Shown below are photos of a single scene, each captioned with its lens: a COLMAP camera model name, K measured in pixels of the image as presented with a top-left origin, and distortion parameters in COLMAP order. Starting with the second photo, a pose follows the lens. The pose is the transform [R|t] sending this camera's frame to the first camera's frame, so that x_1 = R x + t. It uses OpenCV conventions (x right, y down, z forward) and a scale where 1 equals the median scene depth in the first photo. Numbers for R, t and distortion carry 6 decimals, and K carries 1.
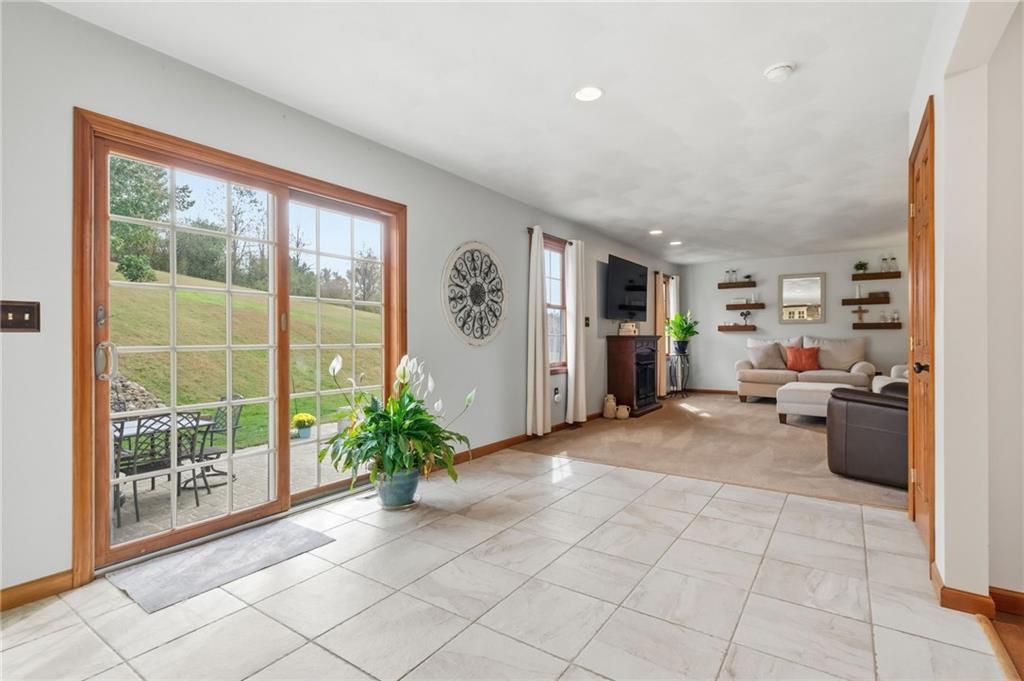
lens RADIAL K [[486.8, 0, 509.2], [0, 486.8, 337.9], [0, 0, 1]] dist [-0.001211, 0.000430]
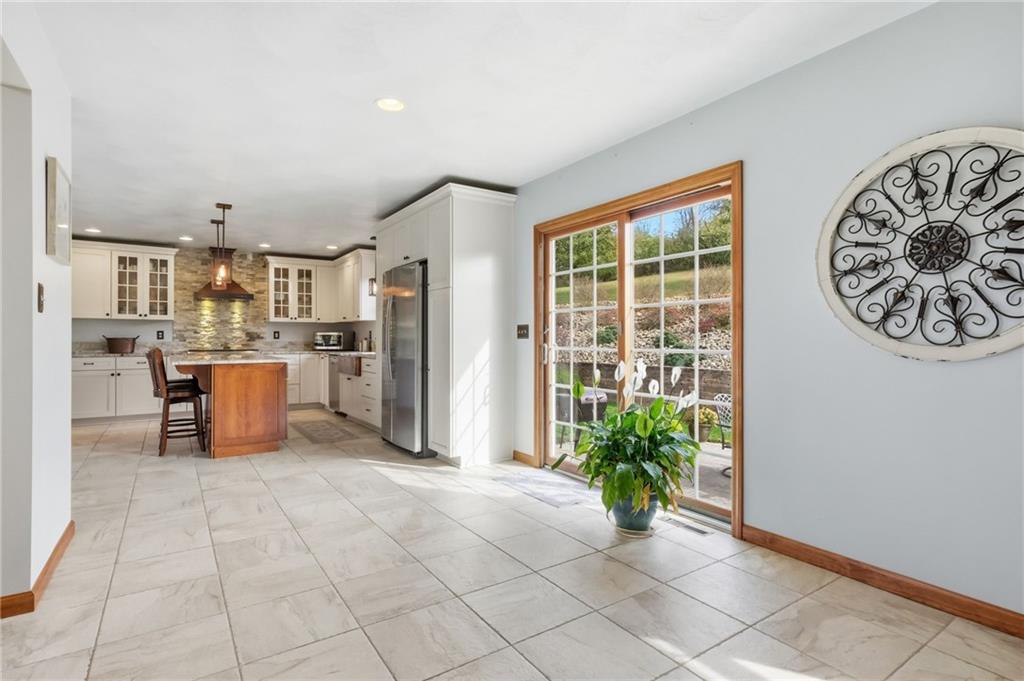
lens RADIAL K [[517.5, 0, 517.4], [0, 517.5, 338.7], [0, 0, 1]] dist [0.003458, 0.000687]
pose [[-0.360535, -0.000805, -0.932745, 0.543699], [-0.000139, 1.000000, -0.000810, -0.004987], [0.932746, -0.000163, -0.360535, 0.838811]]
